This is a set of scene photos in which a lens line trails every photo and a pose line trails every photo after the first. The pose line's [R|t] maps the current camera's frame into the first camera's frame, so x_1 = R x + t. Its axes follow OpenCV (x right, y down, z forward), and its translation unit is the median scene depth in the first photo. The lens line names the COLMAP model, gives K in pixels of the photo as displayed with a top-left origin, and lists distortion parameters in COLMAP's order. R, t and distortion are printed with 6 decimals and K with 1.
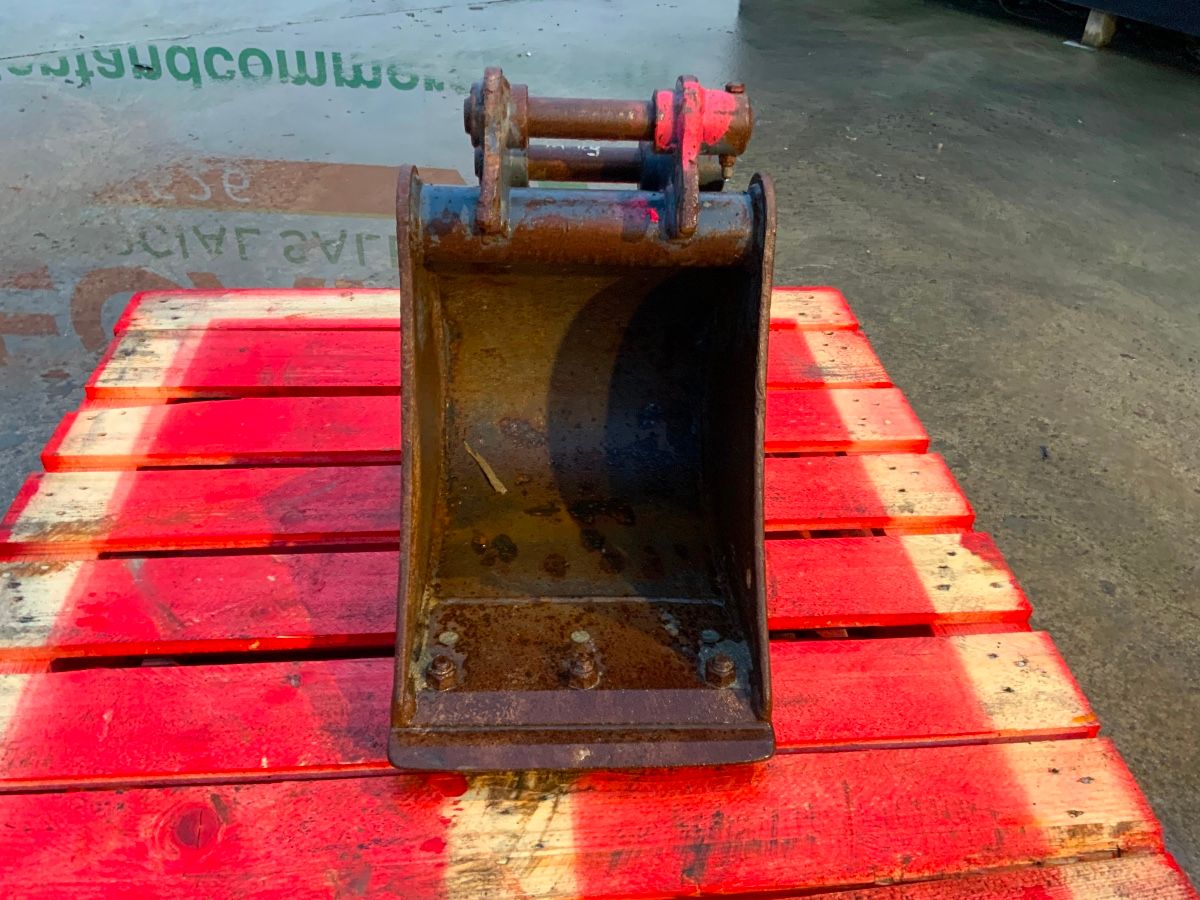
lens RADIAL K [[993.8, 0, 601.4], [0, 993.8, 451.0], [0, 0, 1]] dist [0.057233, -0.116457]
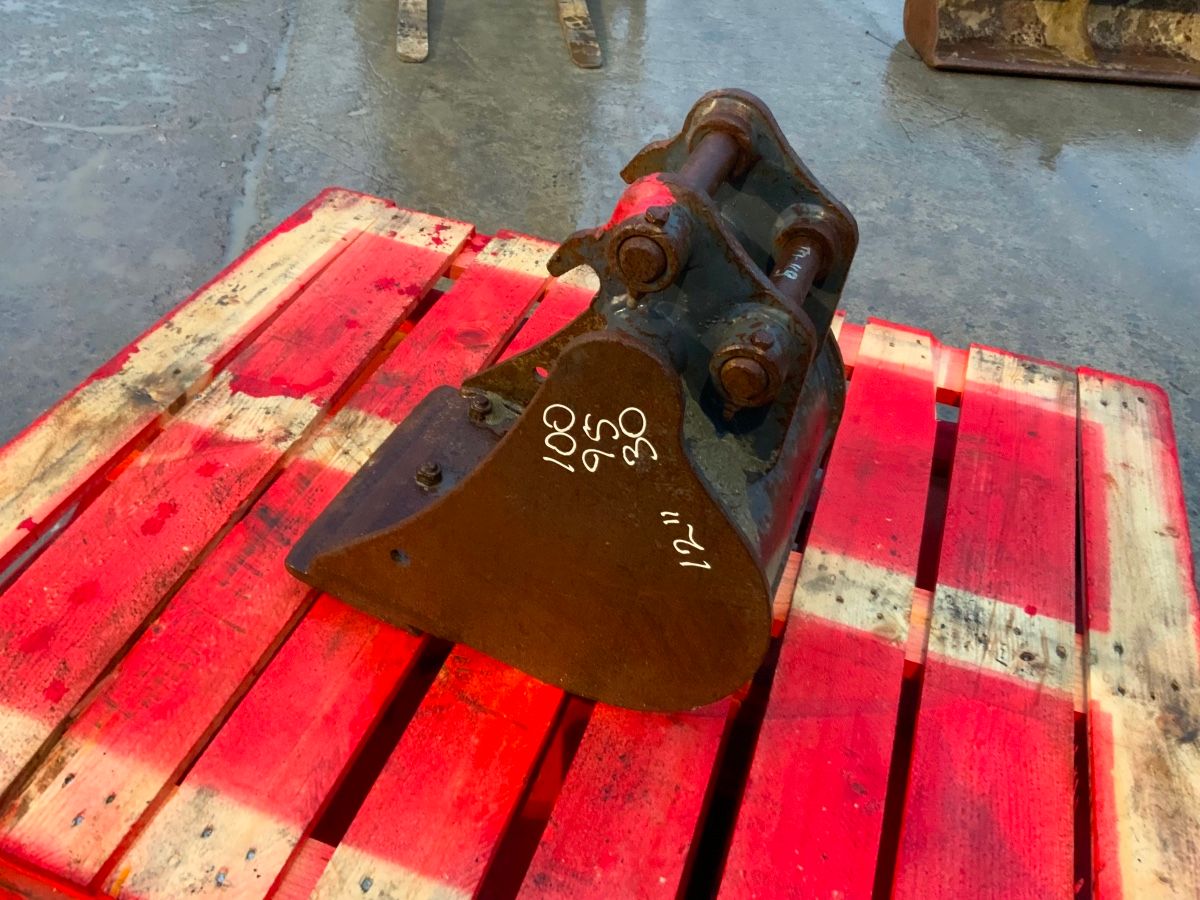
lens RADIAL K [[993.8, 0, 603.3], [0, 993.8, 445.5], [0, 0, 1]] dist [0.057233, -0.116457]
pose [[-0.401610, 0.549622, -0.732547, 0.752543], [-0.617784, 0.427892, 0.659736, -0.712929], [0.676056, 0.717512, 0.167702, 0.893067]]
